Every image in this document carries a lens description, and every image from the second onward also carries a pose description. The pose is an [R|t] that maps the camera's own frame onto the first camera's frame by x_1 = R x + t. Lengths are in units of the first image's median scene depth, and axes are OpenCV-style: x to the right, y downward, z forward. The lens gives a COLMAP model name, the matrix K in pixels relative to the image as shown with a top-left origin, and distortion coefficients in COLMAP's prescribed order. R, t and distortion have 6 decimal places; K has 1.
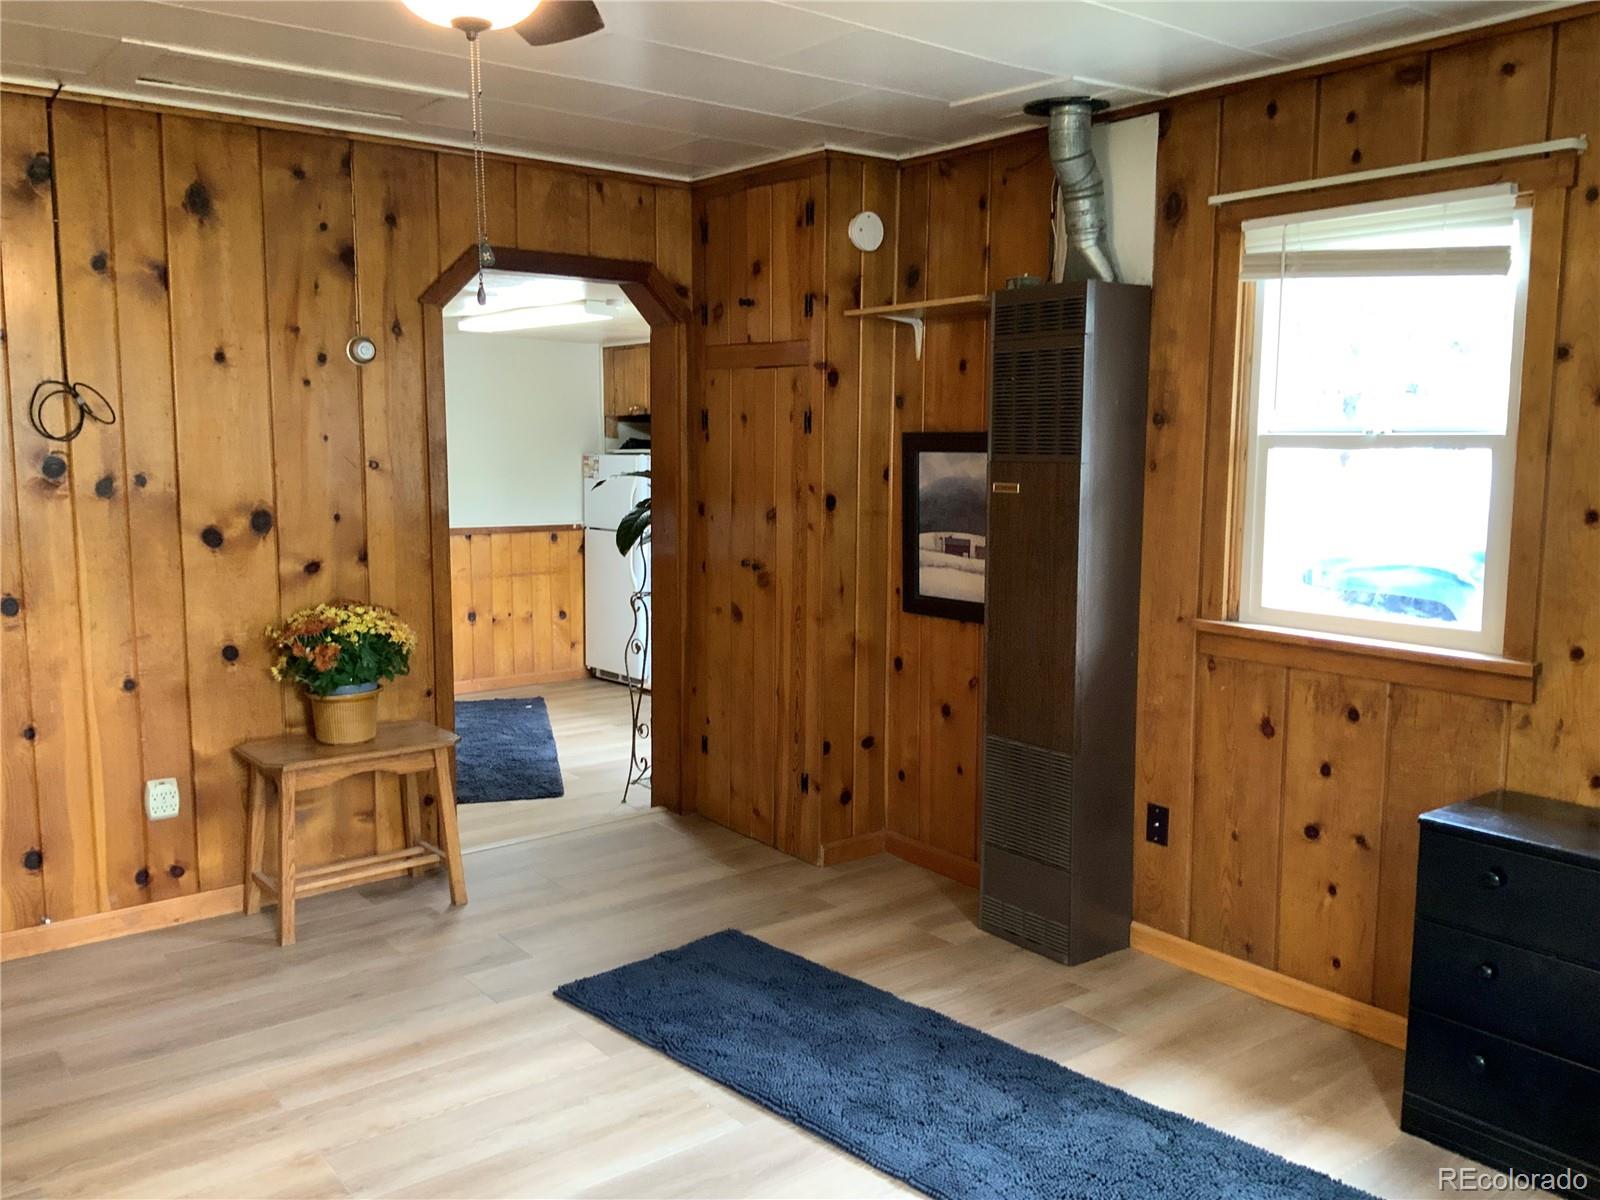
lens RADIAL K [[1330.4, 0, 799.4], [0, 1330.4, 609.6], [0, 0, 1]] dist [0.017801, -0.016703]
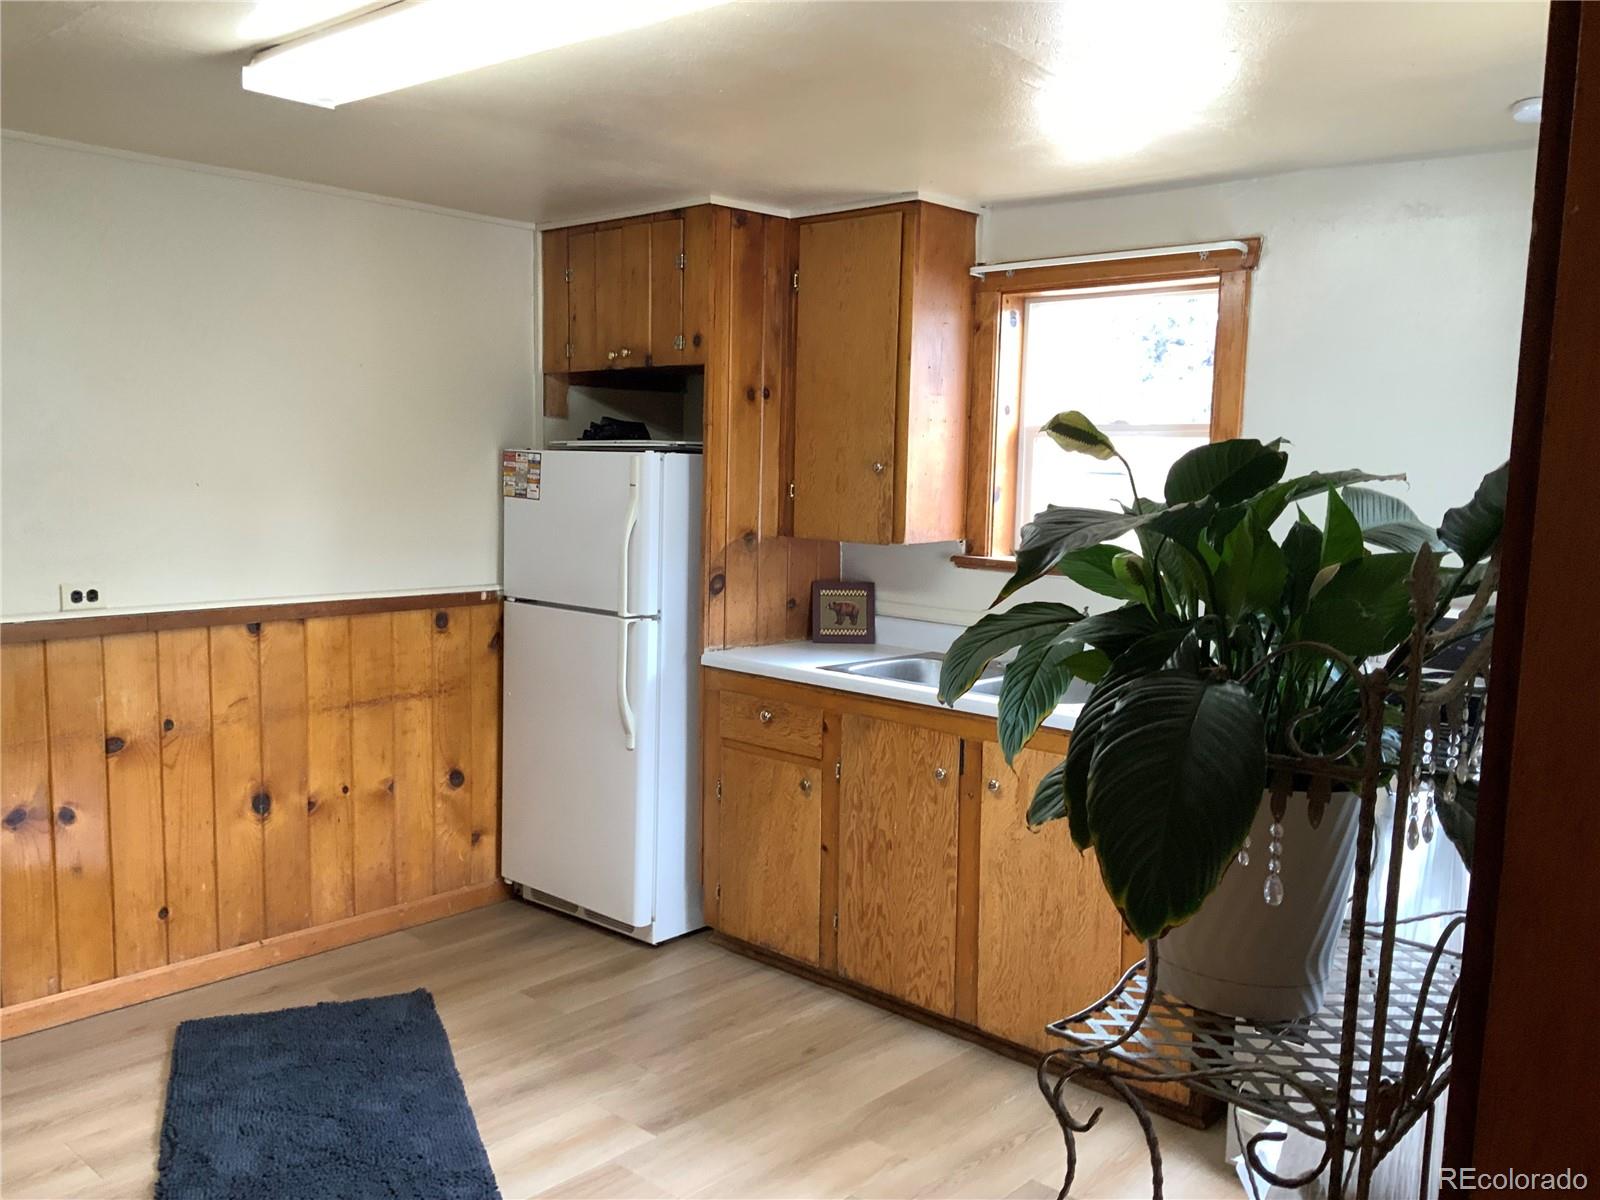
lens RADIAL K [[1330.4, 0, 808.6], [0, 1330.4, 596.5], [0, 0, 1]] dist [0.017801, -0.016703]
pose [[0.985748, 0.002166, 0.168216, -0.134754], [-0.000500, 0.999950, -0.009945, -0.058197], [-0.168229, 0.009719, 0.985700, 0.505854]]
